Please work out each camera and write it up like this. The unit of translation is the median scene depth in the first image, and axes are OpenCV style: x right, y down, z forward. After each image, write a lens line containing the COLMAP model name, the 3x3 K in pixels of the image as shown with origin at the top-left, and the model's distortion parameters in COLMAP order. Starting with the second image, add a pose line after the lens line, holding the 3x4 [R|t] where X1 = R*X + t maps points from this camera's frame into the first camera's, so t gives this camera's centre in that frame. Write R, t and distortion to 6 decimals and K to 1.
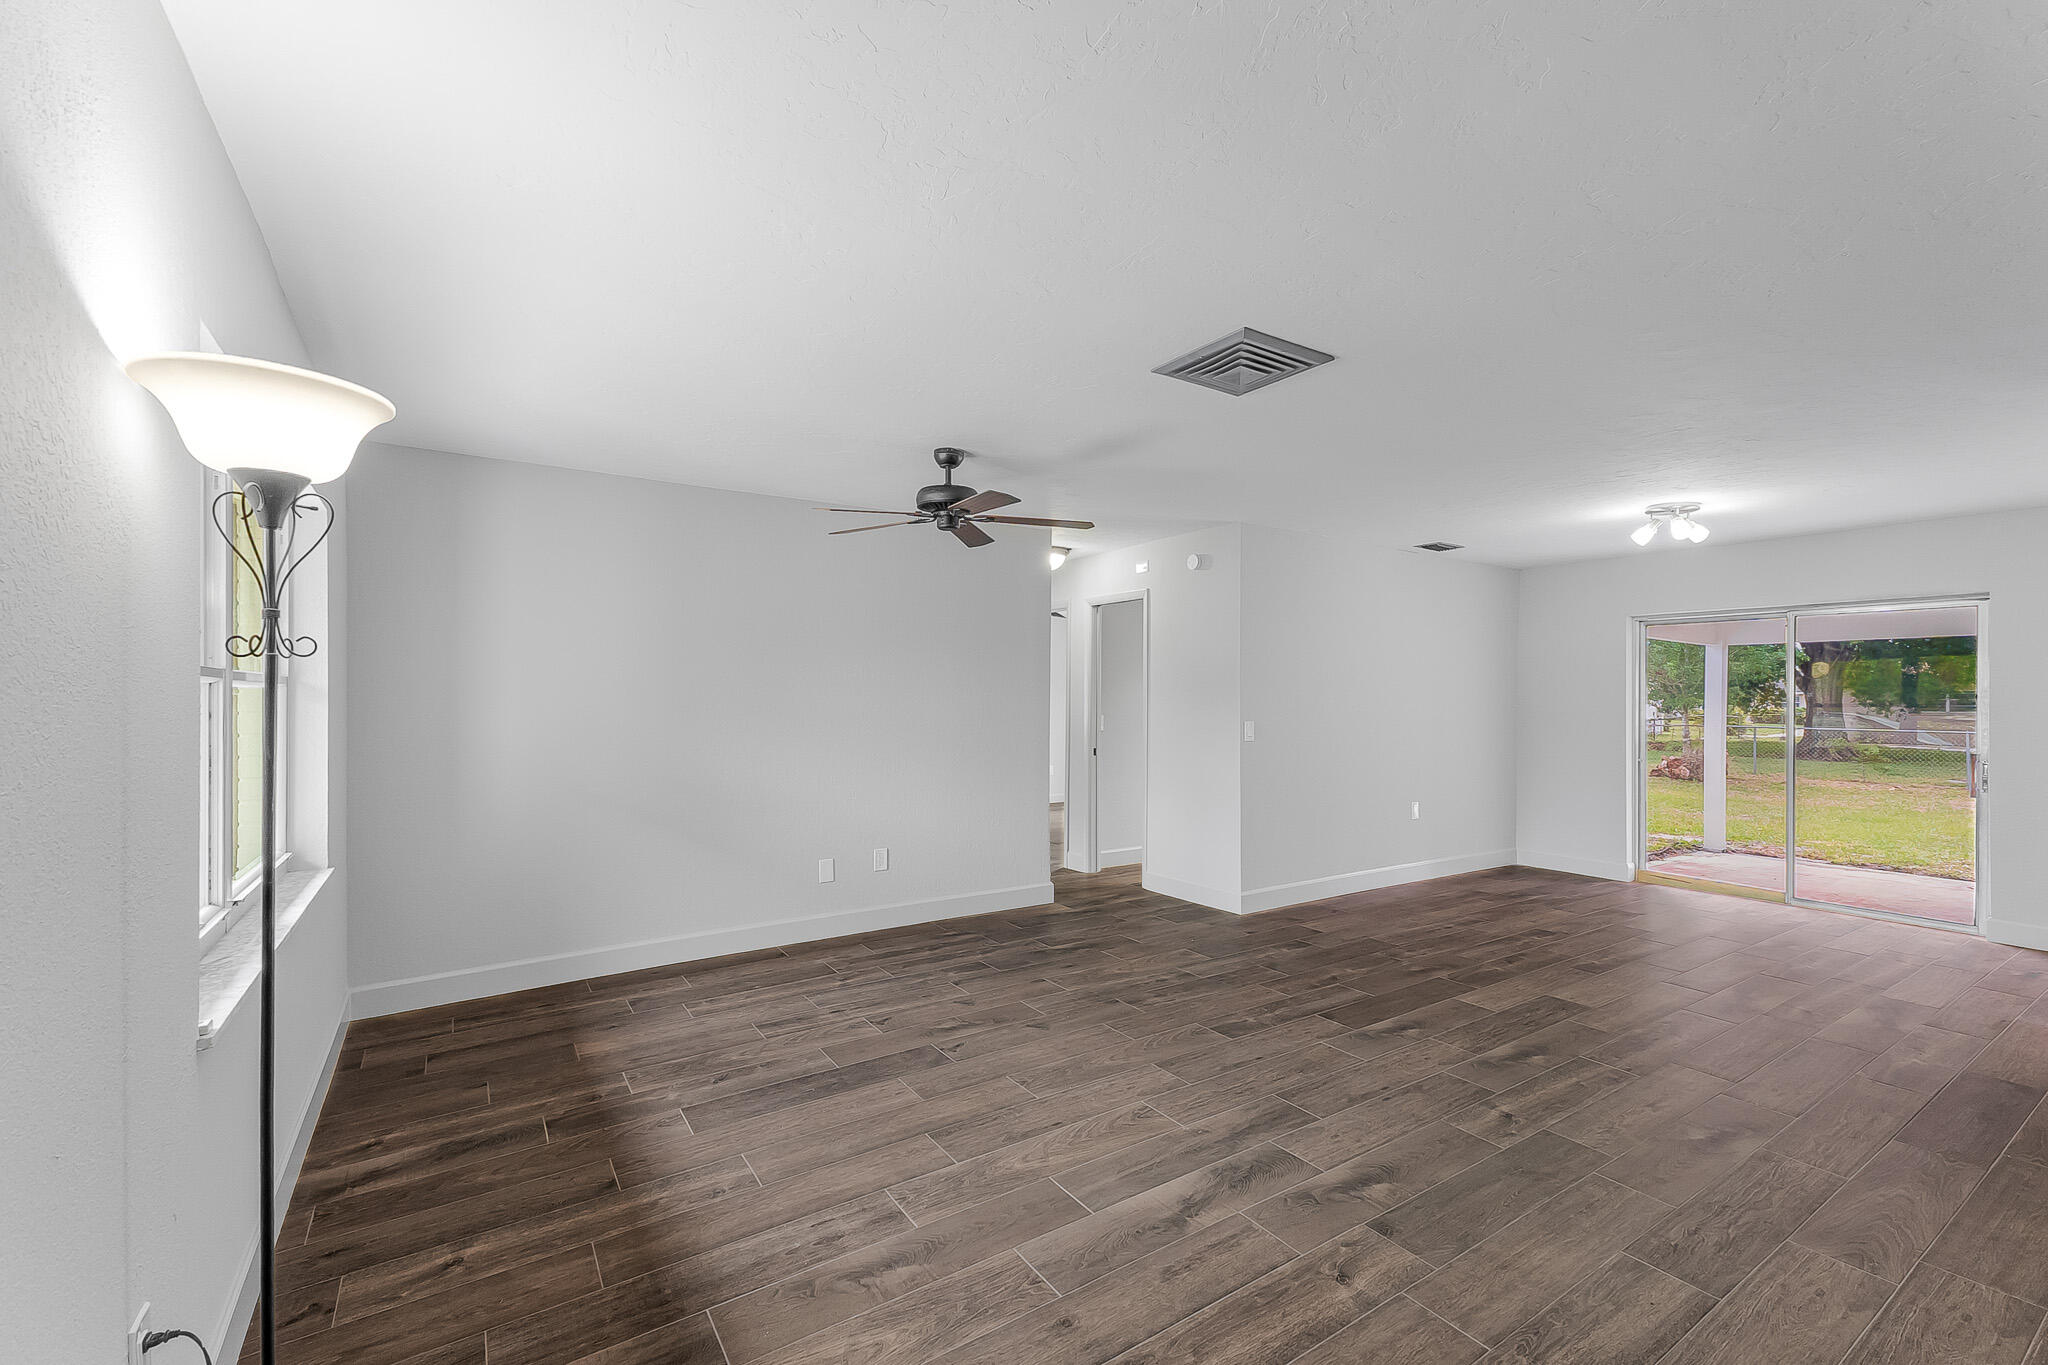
lens RADIAL K [[866.3, 0, 1035.8], [0, 866.3, 713.5], [0, 0, 1]] dist [0.007127, 0.000095]
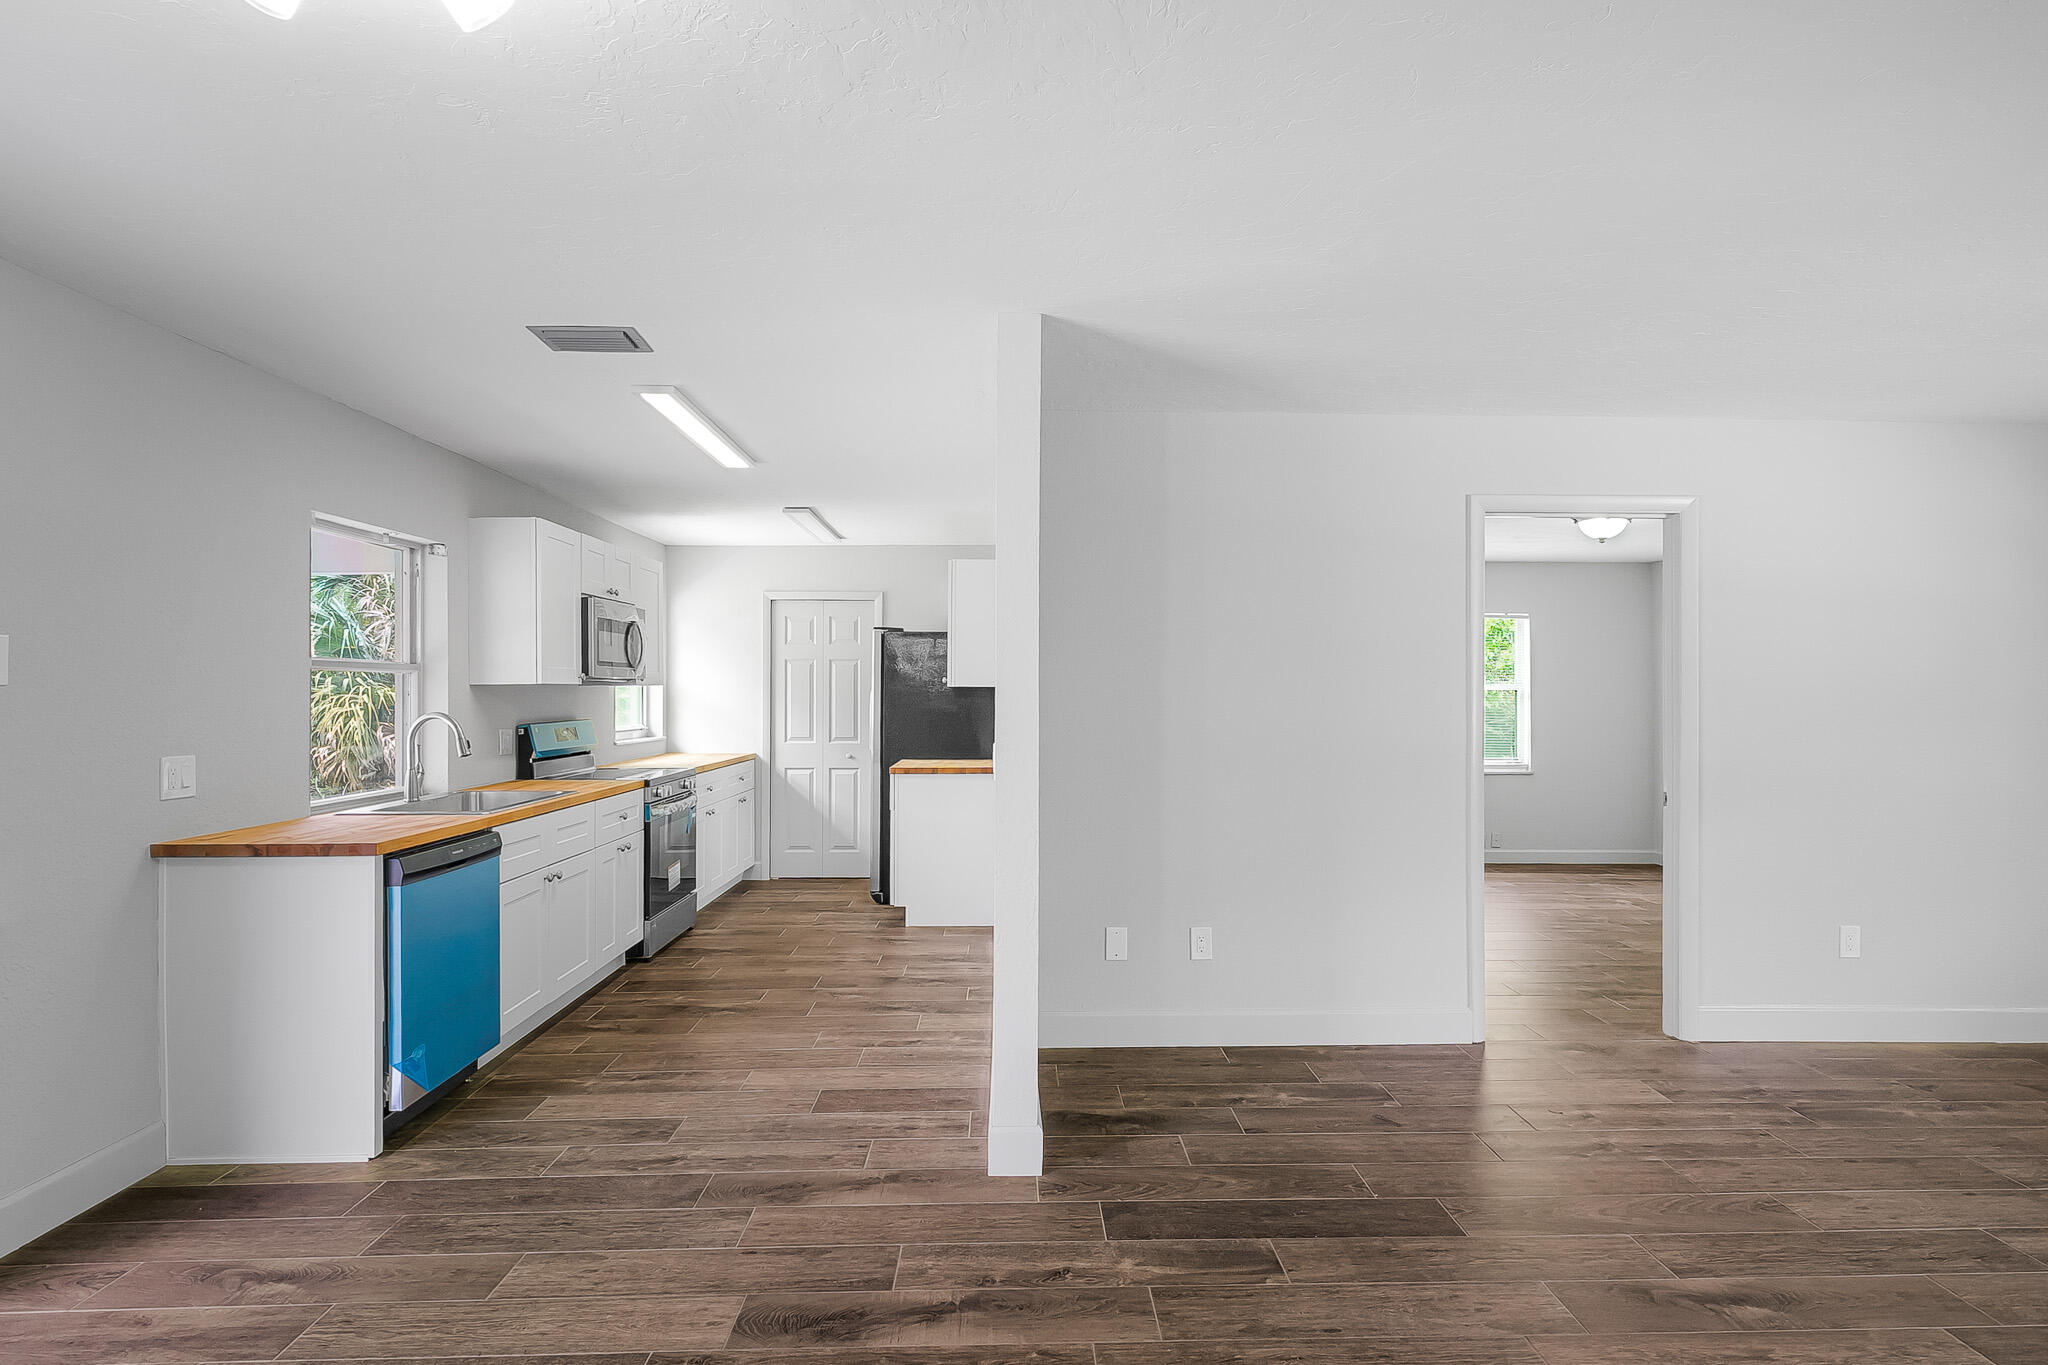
lens RADIAL K [[1046.2, 0, 1036.2], [0, 1046.2, 688.6], [0, 0, 1]] dist [0.002123, -0.000495]
pose [[-0.845696, -0.006054, 0.533630, 0.484493], [0.002263, 0.999886, 0.014930, -0.025521], [-0.533660, 0.013834, -0.845586, 1.231608]]
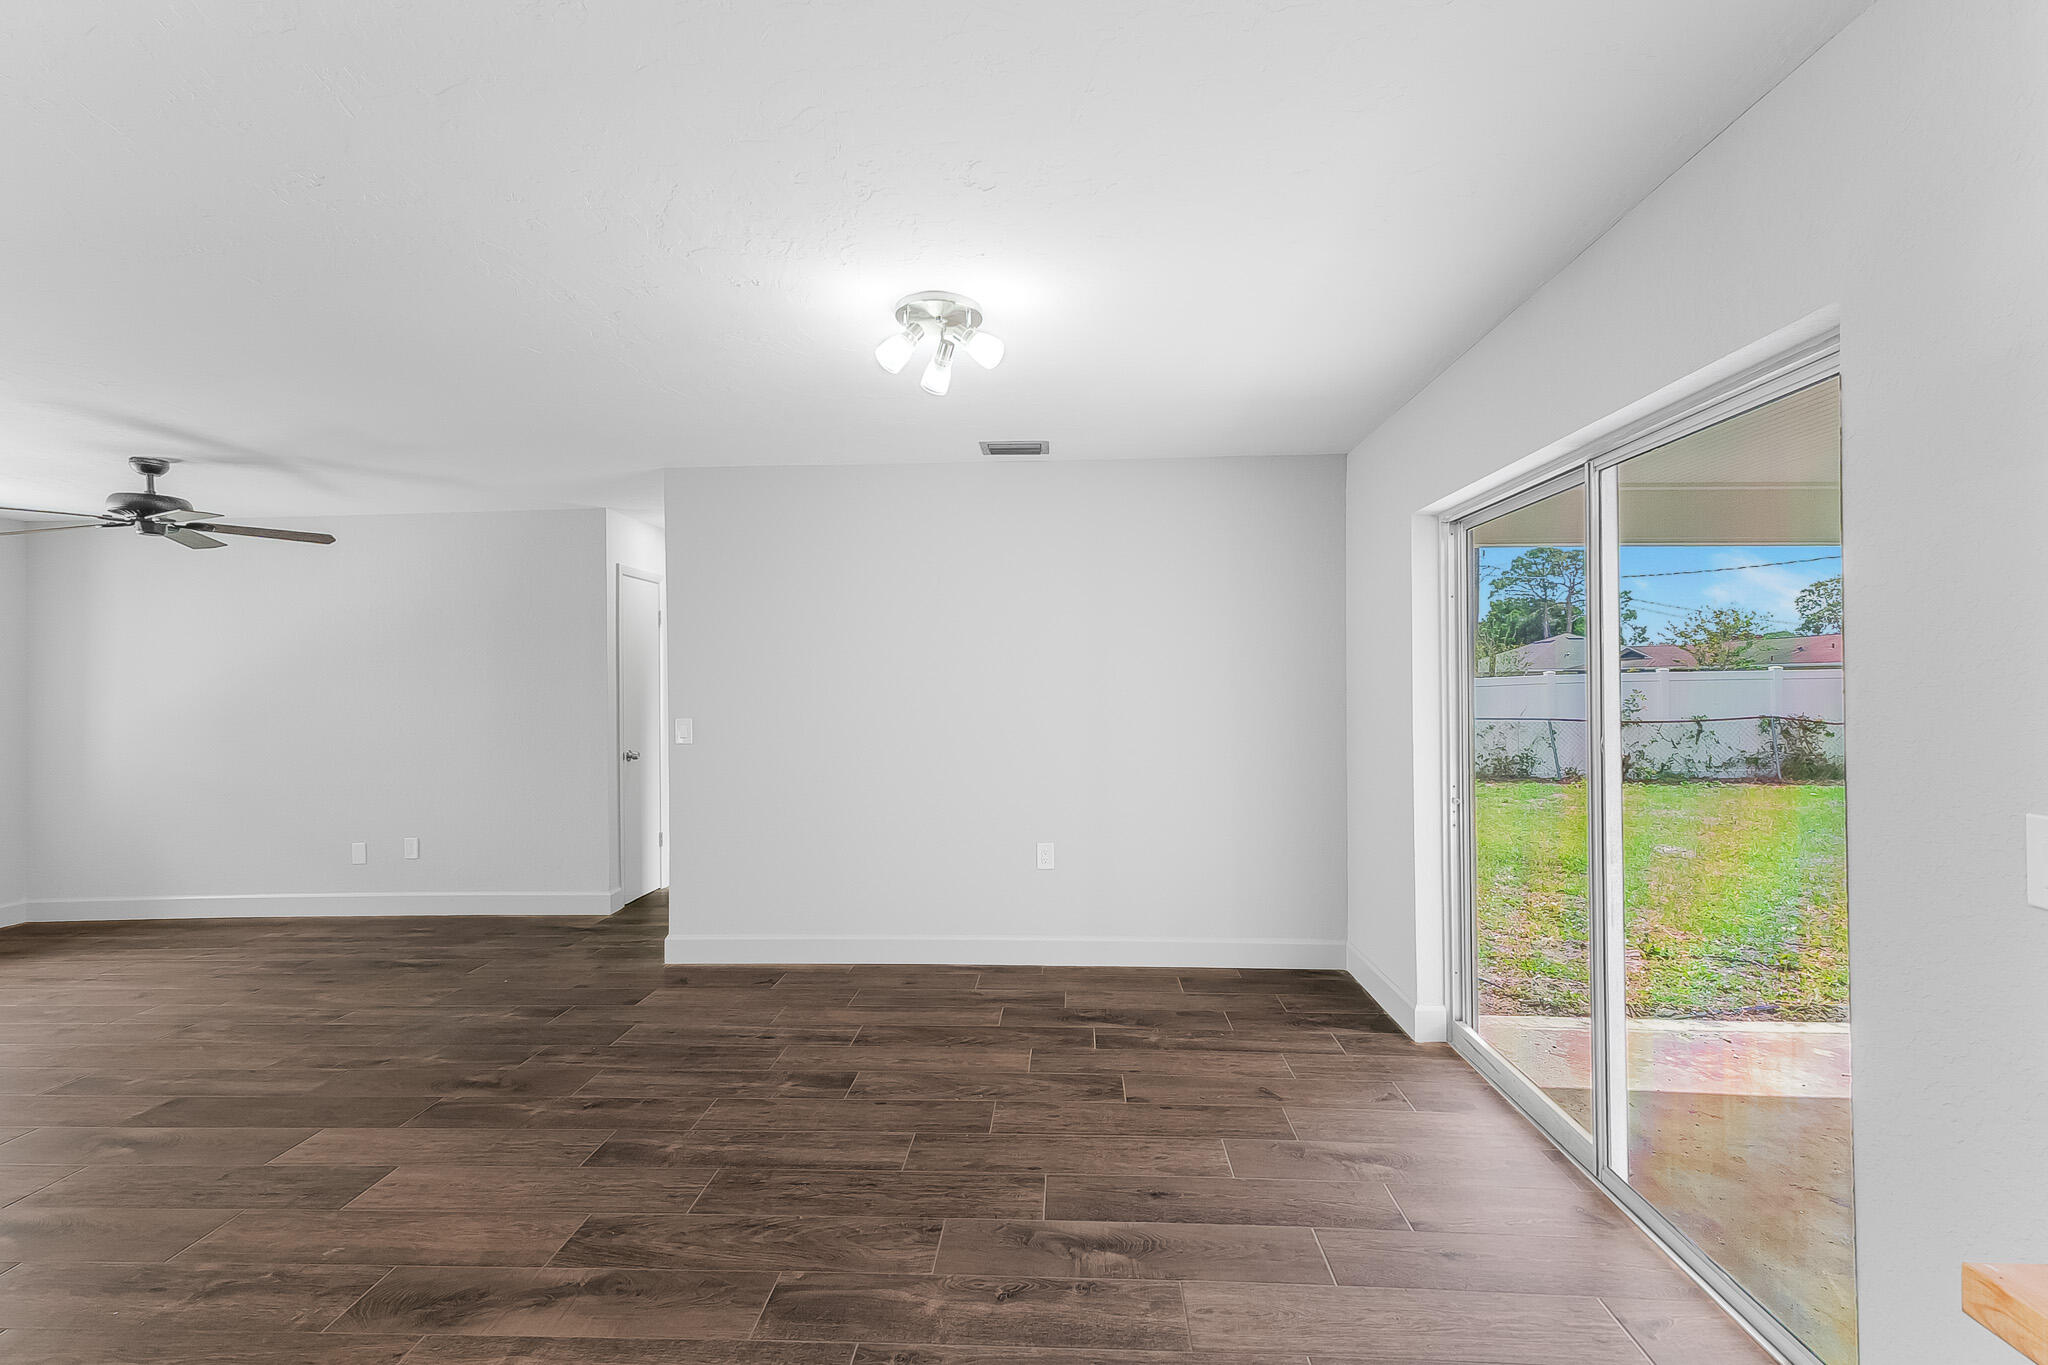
lens RADIAL K [[861.0, 0, 1041.6], [0, 861.0, 686.9], [0, 0, 1]] dist [0.005030, -0.000192]
pose [[0.809414, -0.010620, -0.587143, 1.179325], [0.004597, 0.999920, -0.011750, -0.011401], [0.587221, 0.006812, 0.809398, 0.677331]]
